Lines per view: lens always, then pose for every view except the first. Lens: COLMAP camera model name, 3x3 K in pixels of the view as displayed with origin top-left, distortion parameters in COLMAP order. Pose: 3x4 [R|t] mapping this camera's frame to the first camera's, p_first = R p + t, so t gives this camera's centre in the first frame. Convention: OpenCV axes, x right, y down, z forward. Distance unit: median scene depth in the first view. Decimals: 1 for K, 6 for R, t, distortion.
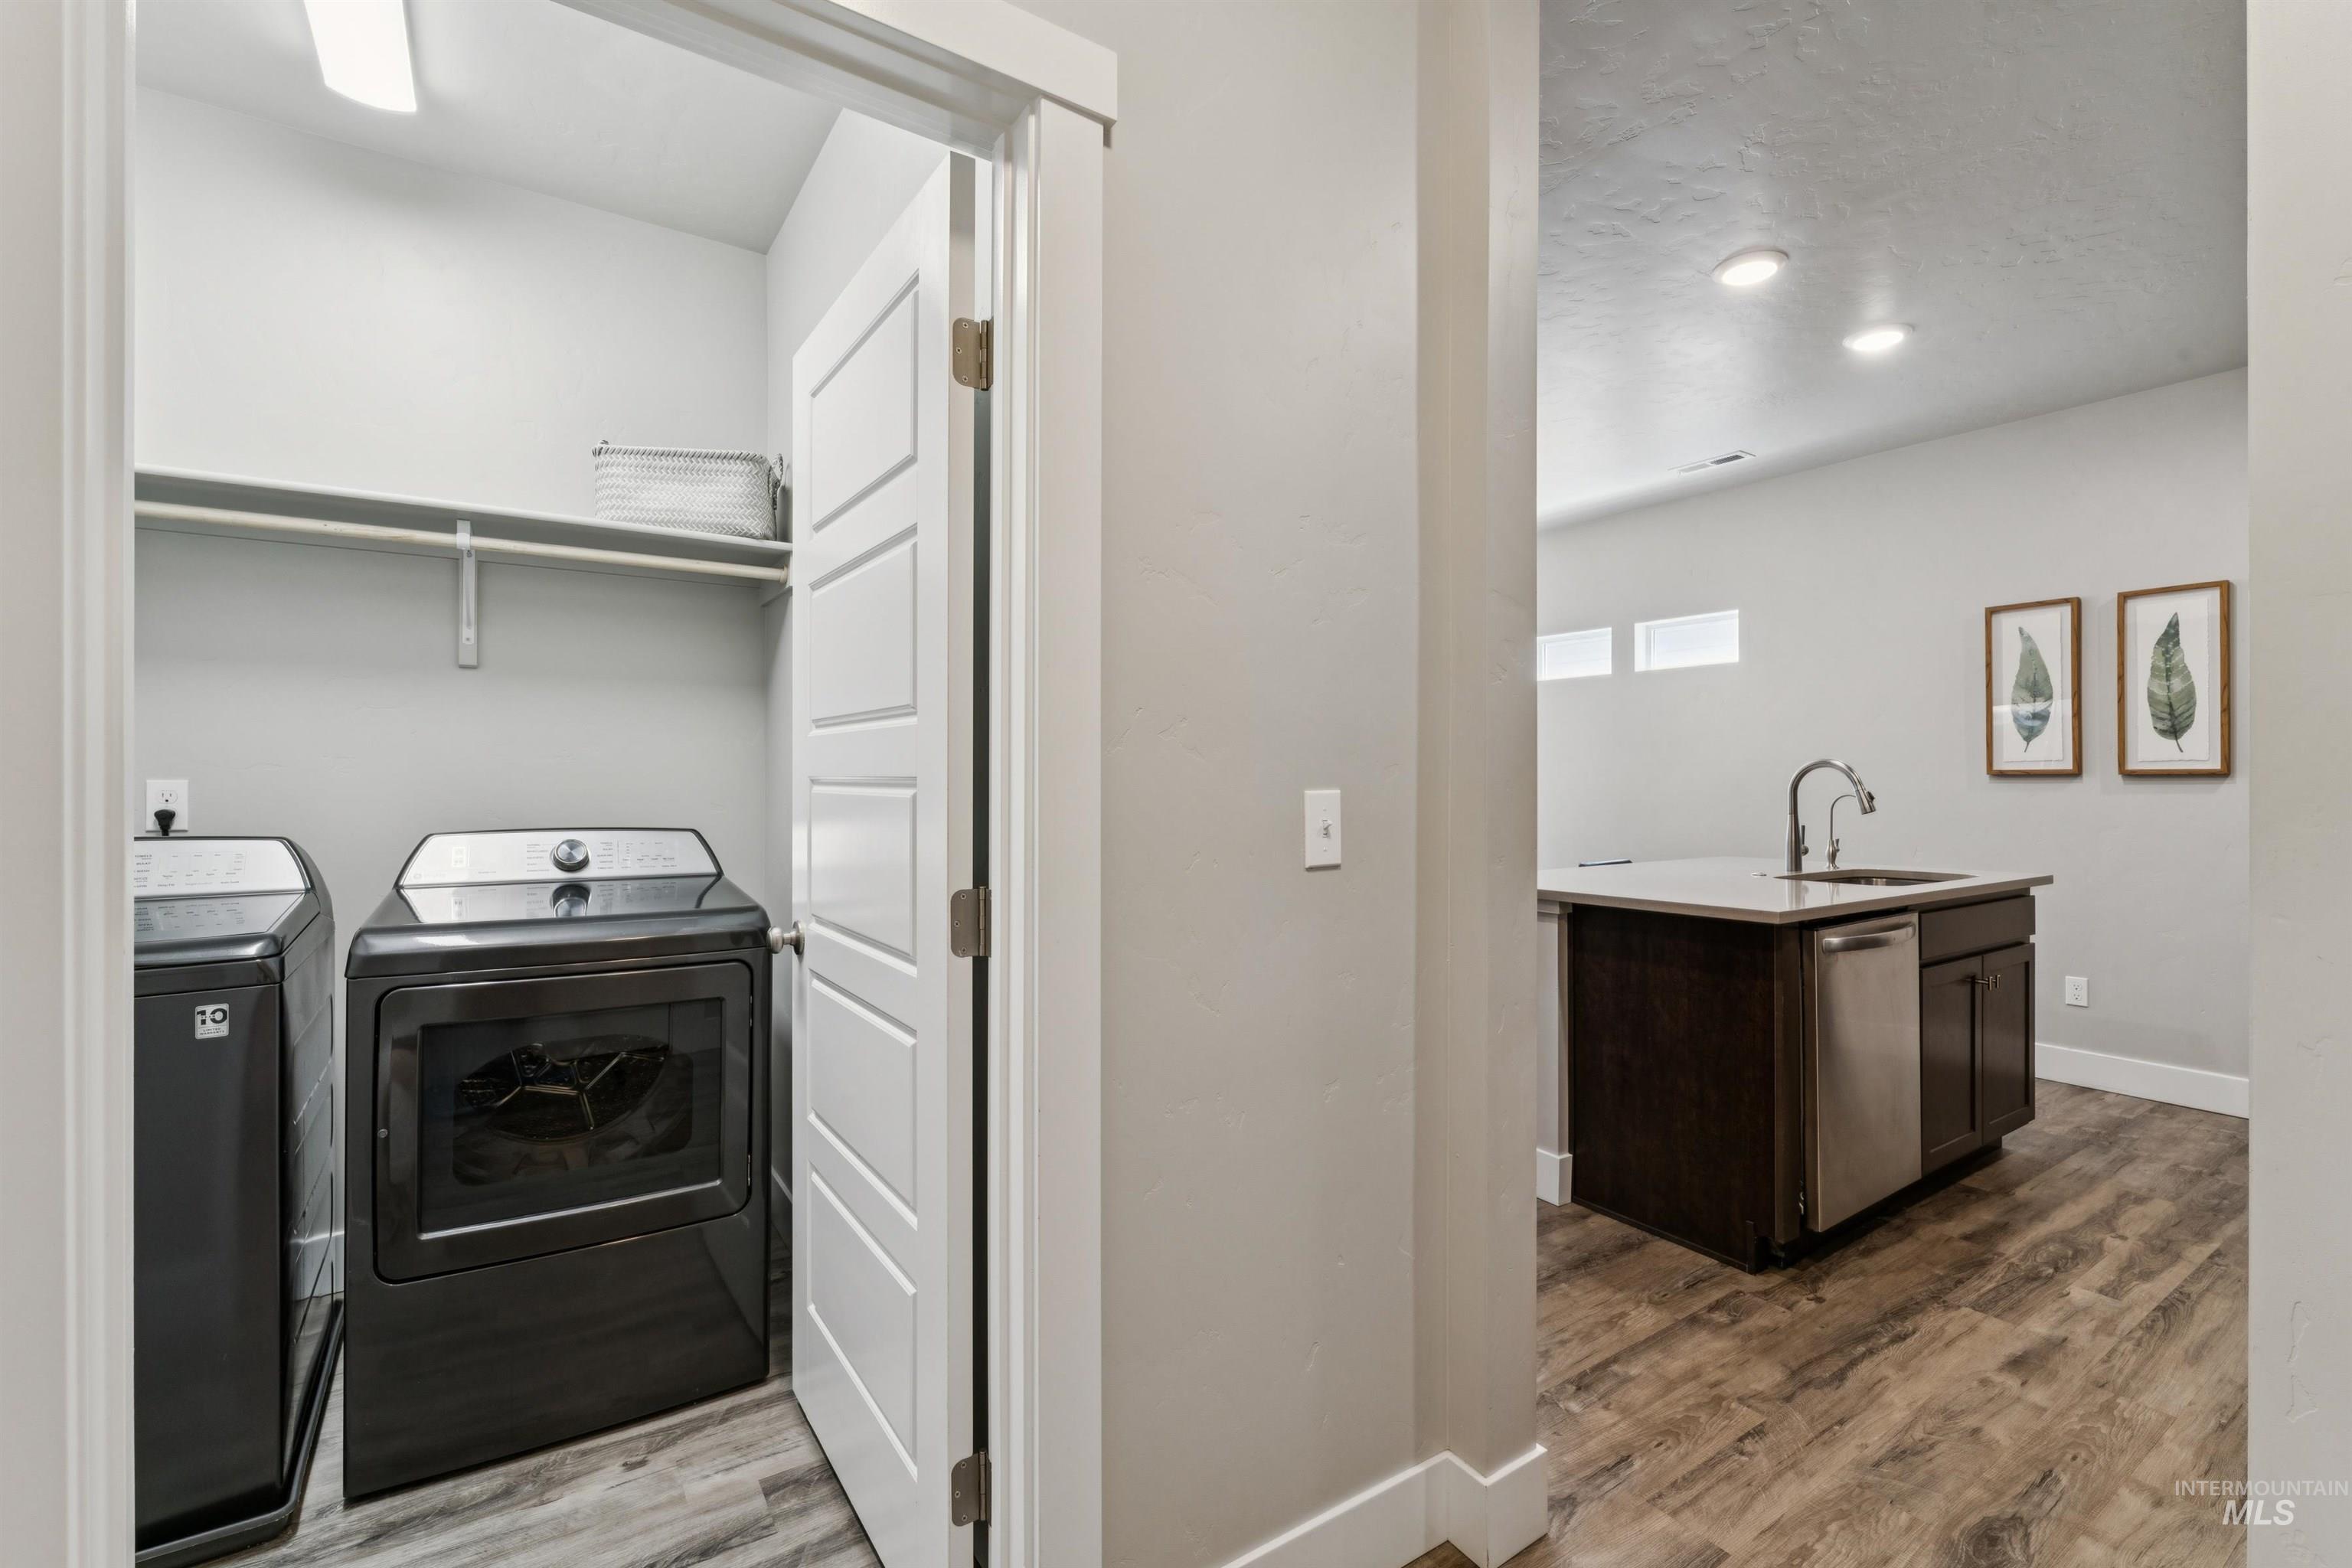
lens RADIAL K [[1014.7, 0, 1181.0], [0, 1014.7, 781.4], [0, 0, 1]] dist [-0.004240, 0.000887]
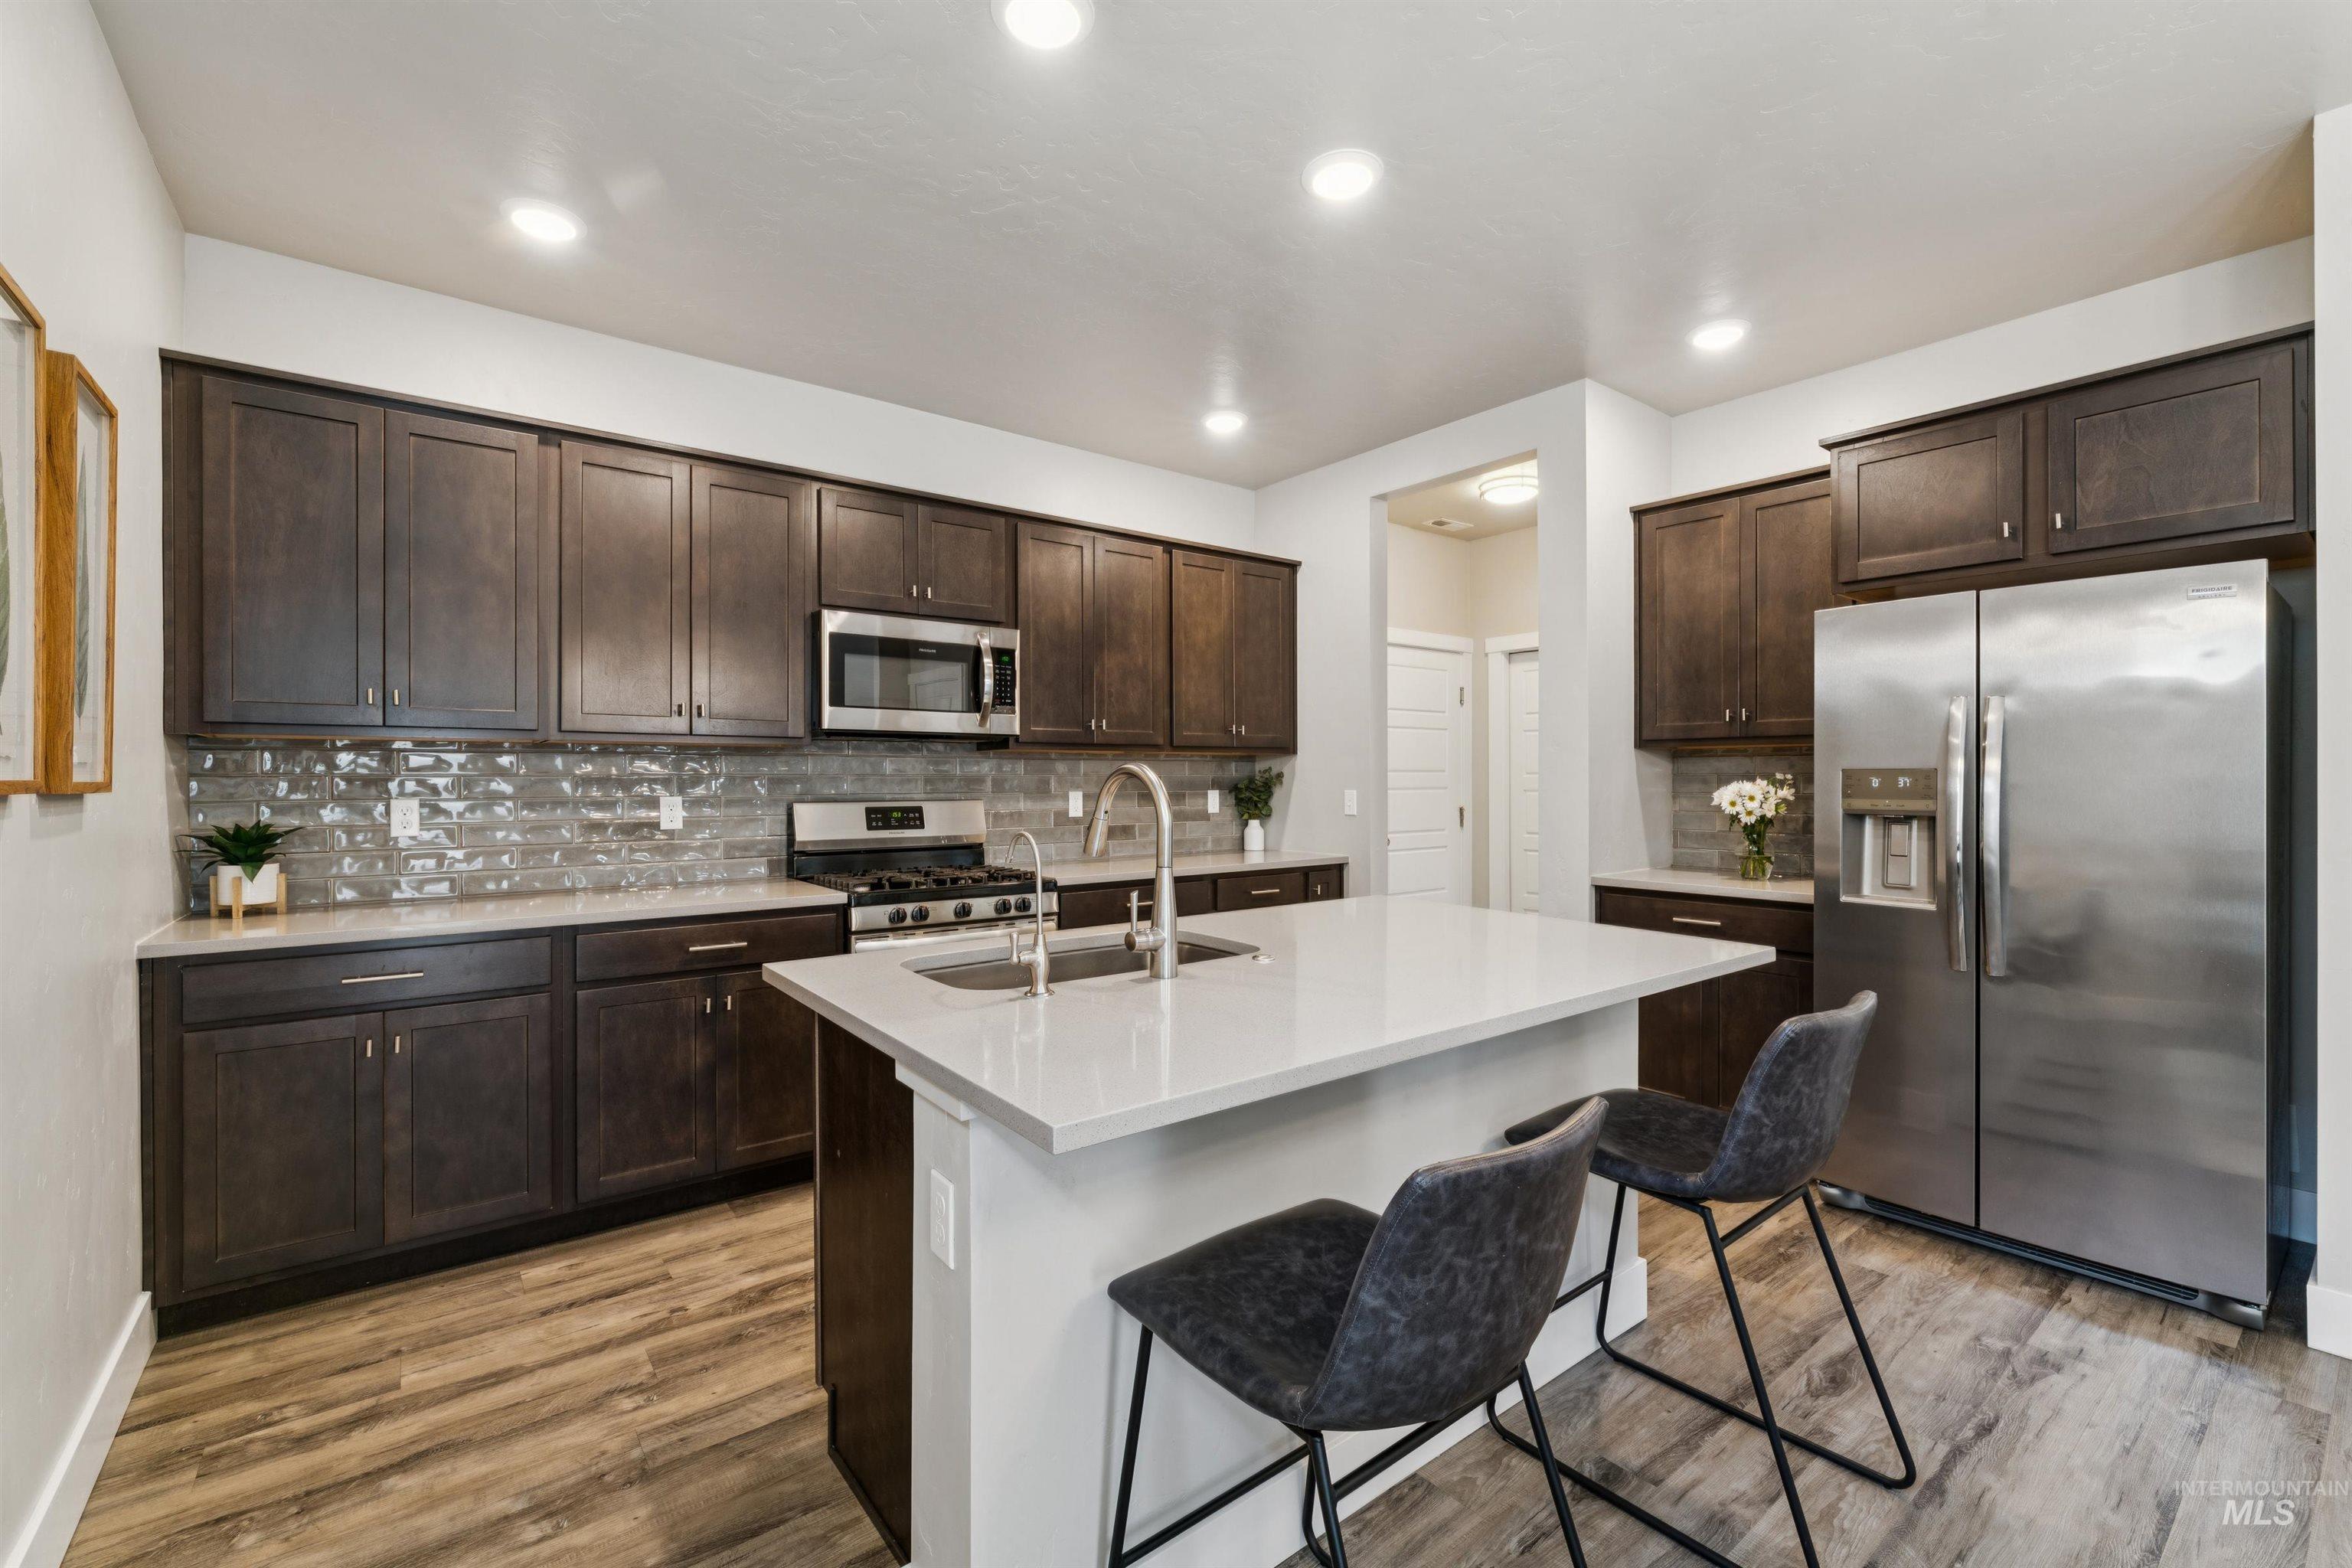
lens RADIAL K [[992.2, 0, 1181.1], [0, 992.2, 776.2], [0, 0, 1]] dist [-0.003523, 0.000396]
pose [[-0.996781, 0.001259, -0.080158, 0.708180], [0.001417, 0.999997, -0.001921, -0.014876], [0.080156, -0.002029, -0.996780, 1.680860]]
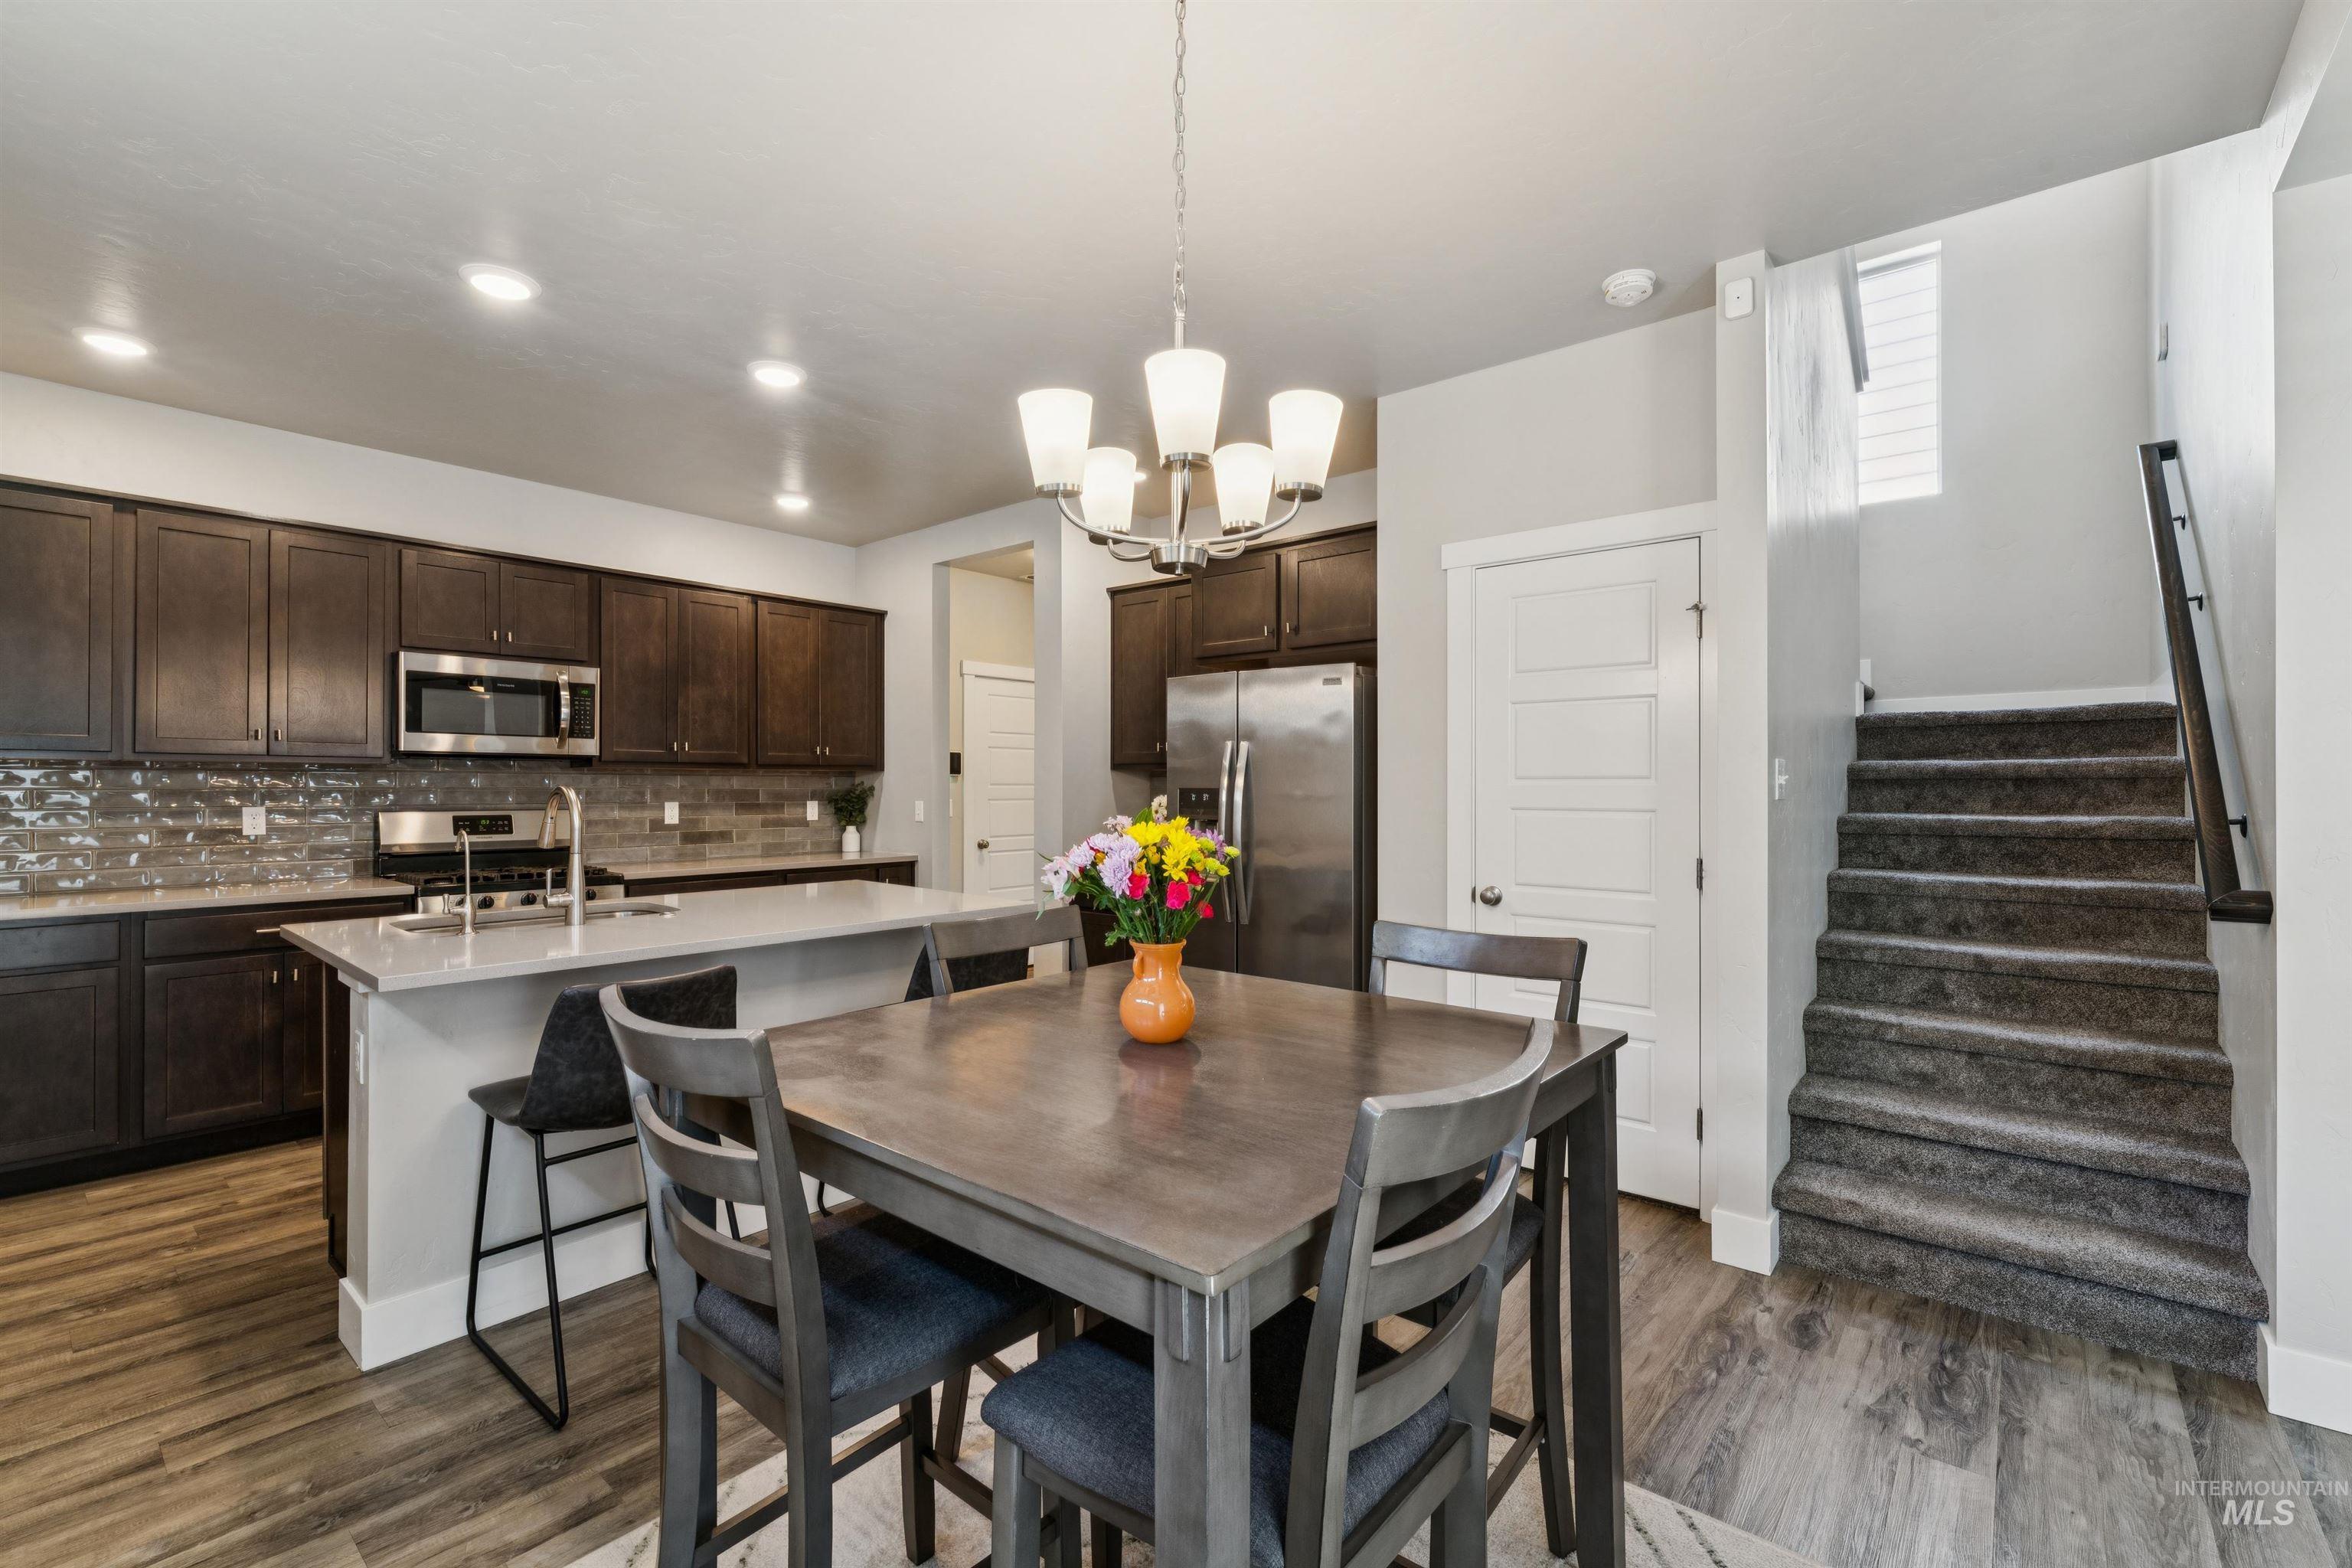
lens RADIAL K [[1014.7, 0, 1181.0], [0, 1014.7, 781.4], [0, 0, 1]] dist [-0.004240, 0.000887]
pose [[-0.958866, -0.003381, -0.283839, 0.414997], [-0.002015, 0.999985, -0.005105, -0.023727], [0.283852, -0.004323, -0.958858, 2.120531]]
